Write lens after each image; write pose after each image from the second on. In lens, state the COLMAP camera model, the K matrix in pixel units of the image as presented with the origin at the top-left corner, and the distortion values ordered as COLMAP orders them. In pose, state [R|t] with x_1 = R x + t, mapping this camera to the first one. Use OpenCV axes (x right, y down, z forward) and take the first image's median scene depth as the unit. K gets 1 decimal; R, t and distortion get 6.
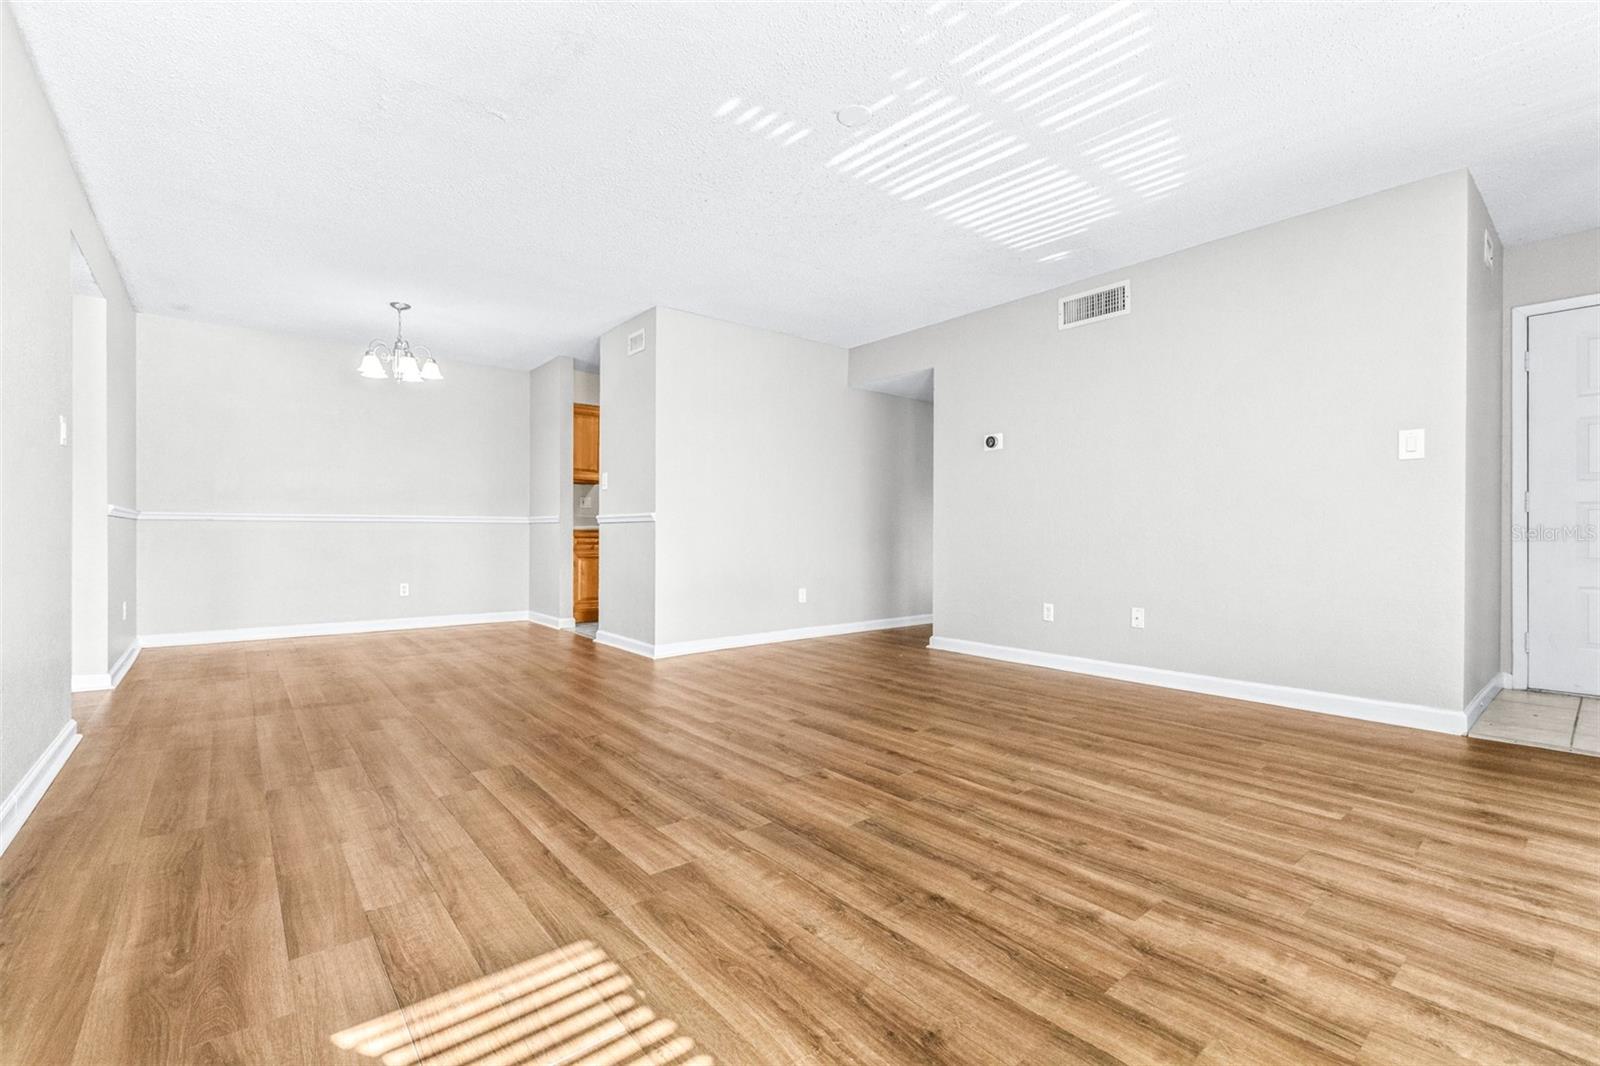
lens RADIAL K [[684.7, 0, 805.9], [0, 684.7, 549.5], [0, 0, 1]] dist [0.003212, -0.000896]
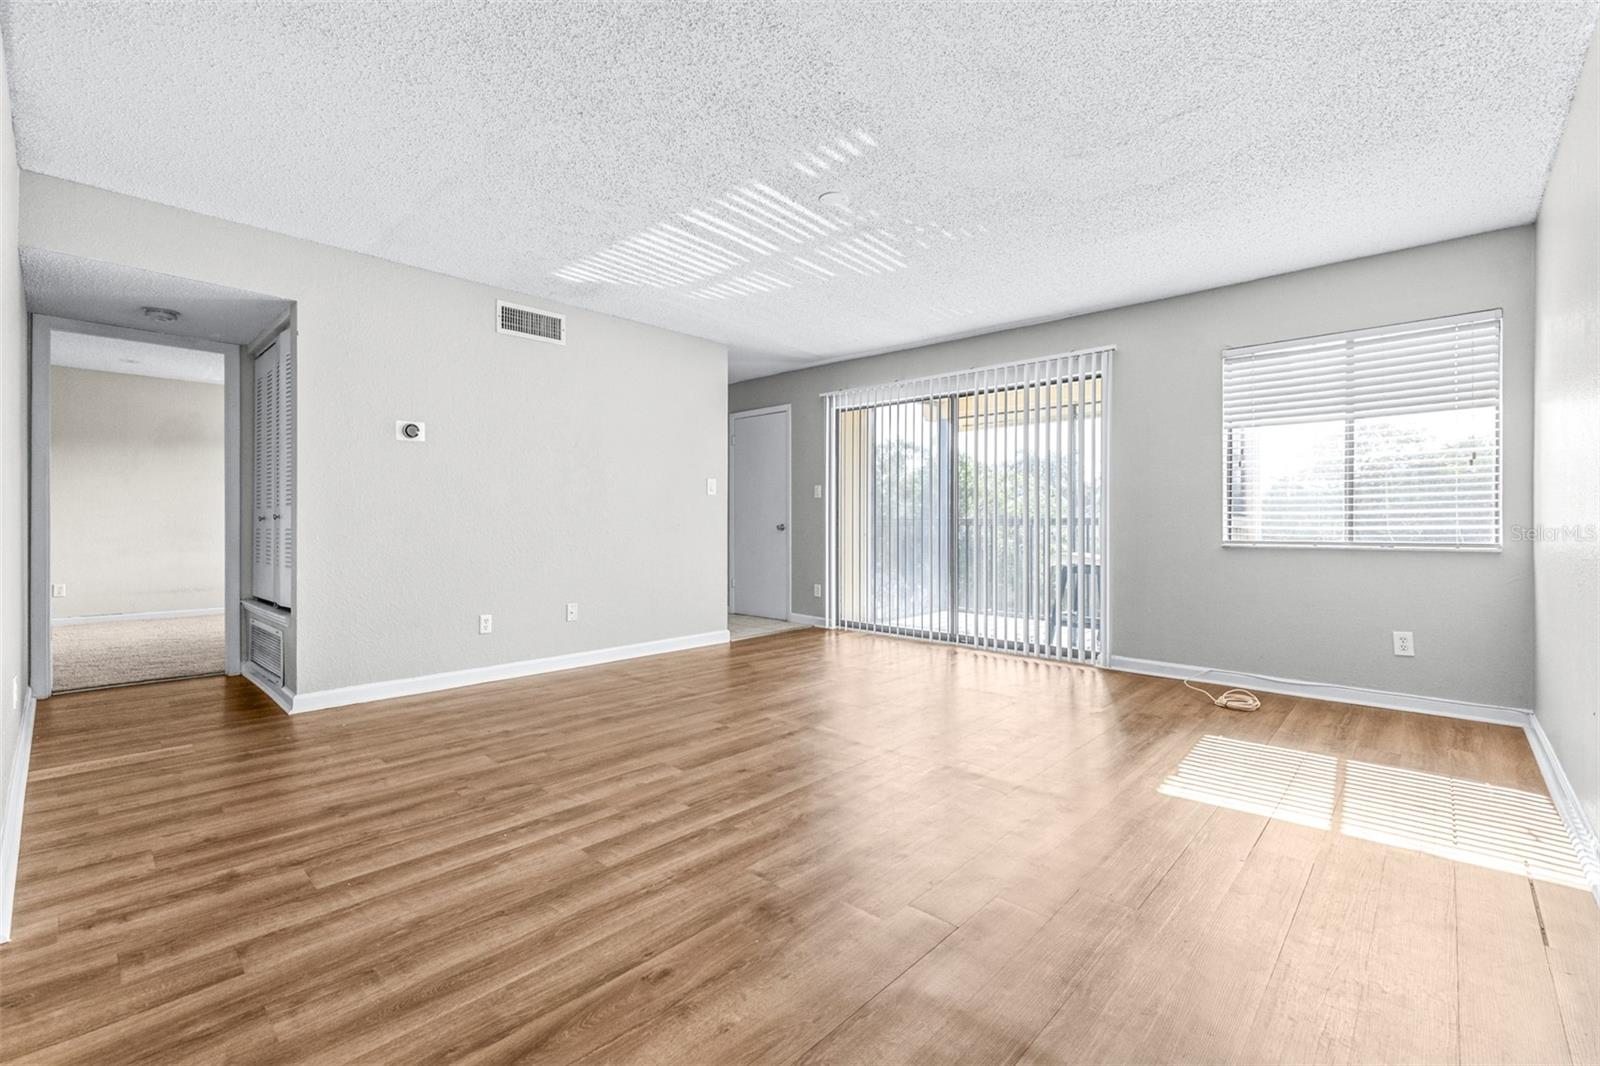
lens RADIAL K [[684.7, 0, 779.5], [0, 684.7, 528.5], [0, 0, 1]] dist [0.003212, -0.000896]
pose [[-0.112413, -0.006578, 0.993640, -0.914953], [0.023778, 0.999674, 0.009308, -0.056251], [-0.993377, 0.024674, -0.112220, 1.024843]]
